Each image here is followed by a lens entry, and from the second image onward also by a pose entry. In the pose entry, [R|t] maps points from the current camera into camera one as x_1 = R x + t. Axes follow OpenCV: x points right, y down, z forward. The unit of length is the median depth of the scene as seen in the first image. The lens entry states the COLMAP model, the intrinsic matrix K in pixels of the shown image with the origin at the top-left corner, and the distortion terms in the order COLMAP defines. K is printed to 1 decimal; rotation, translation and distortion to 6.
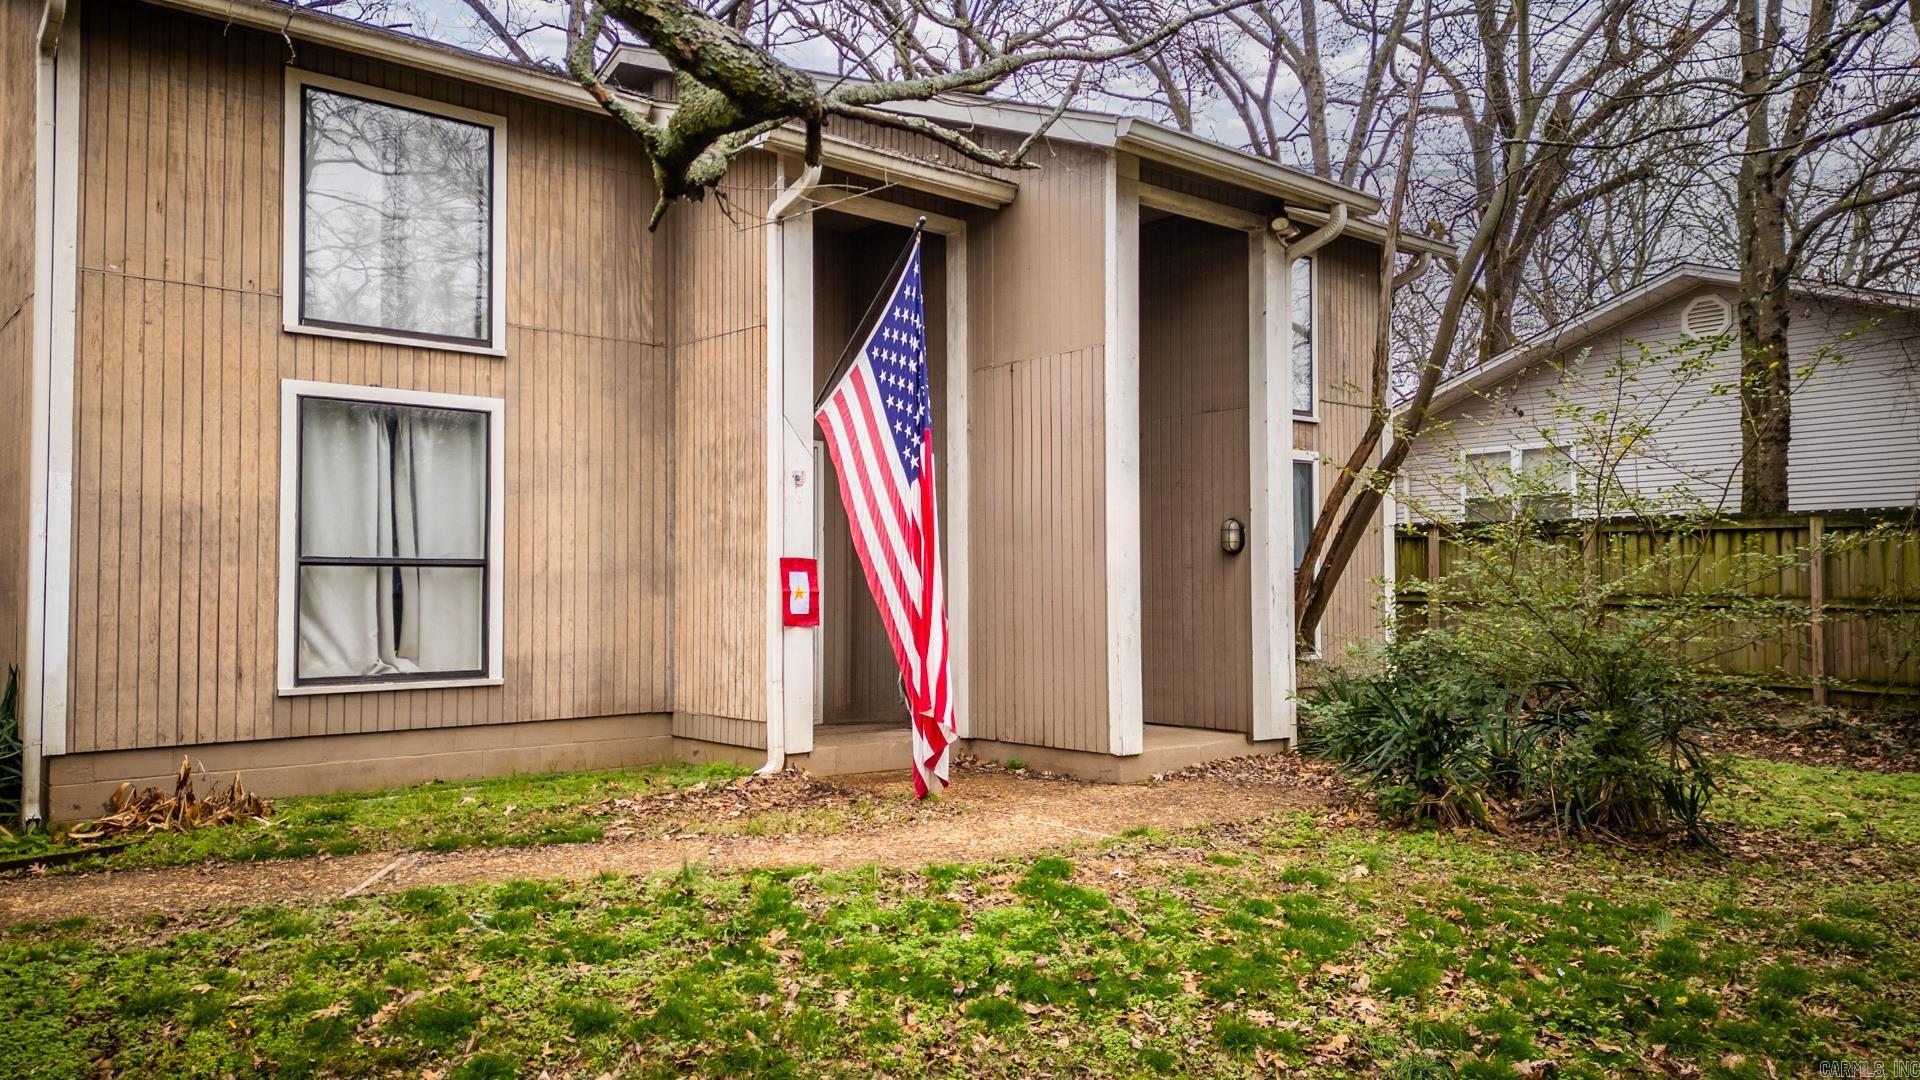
lens RADIAL K [[1375.5, 0, 961.0], [0, 1375.5, 530.1], [0, 0, 1]] dist [0.087570, -0.123858]
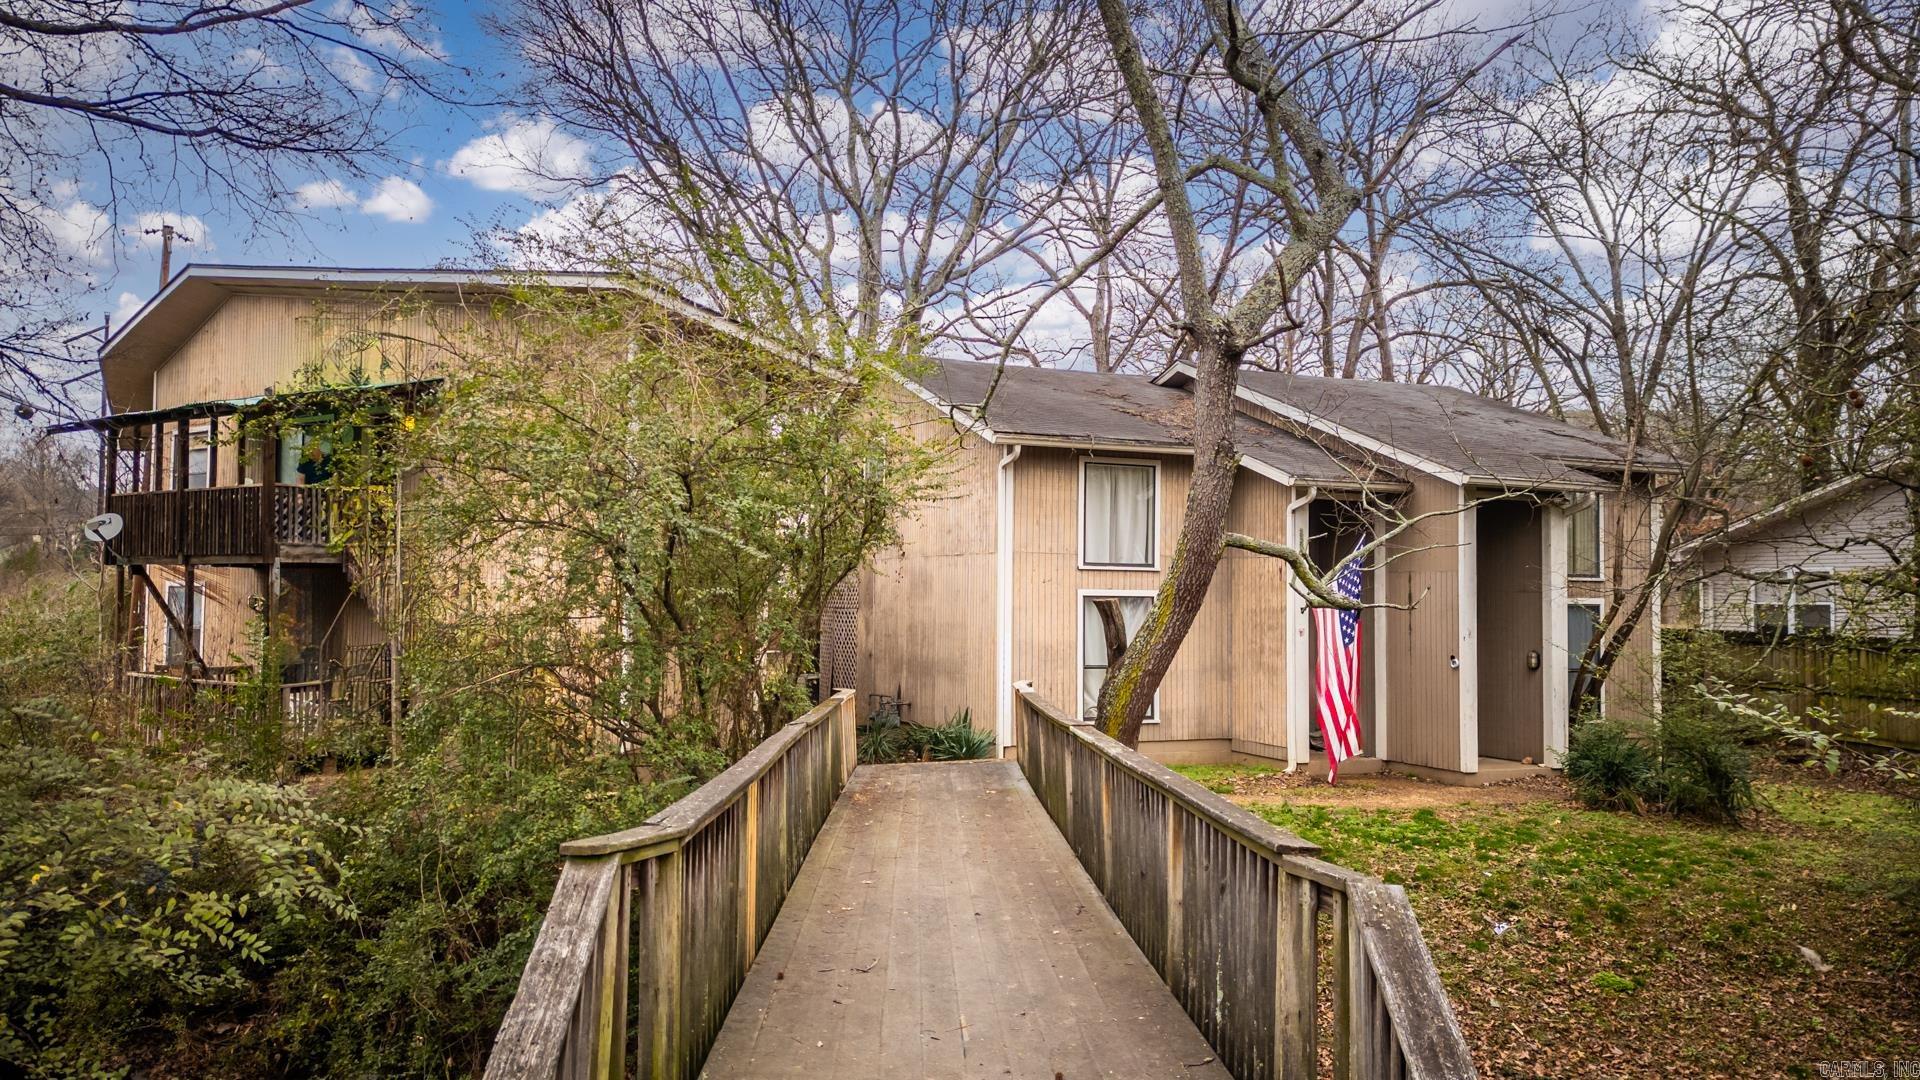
lens RADIAL K [[1375.5, 0, 961.0], [0, 1375.5, 530.1], [0, 0, 1]] dist [0.087570, -0.123858]
pose [[0.962400, 0.002035, -0.271629, -0.049071], [-0.003168, 0.999988, -0.003732, -0.197470], [0.271618, 0.004452, 0.962395, -1.263022]]
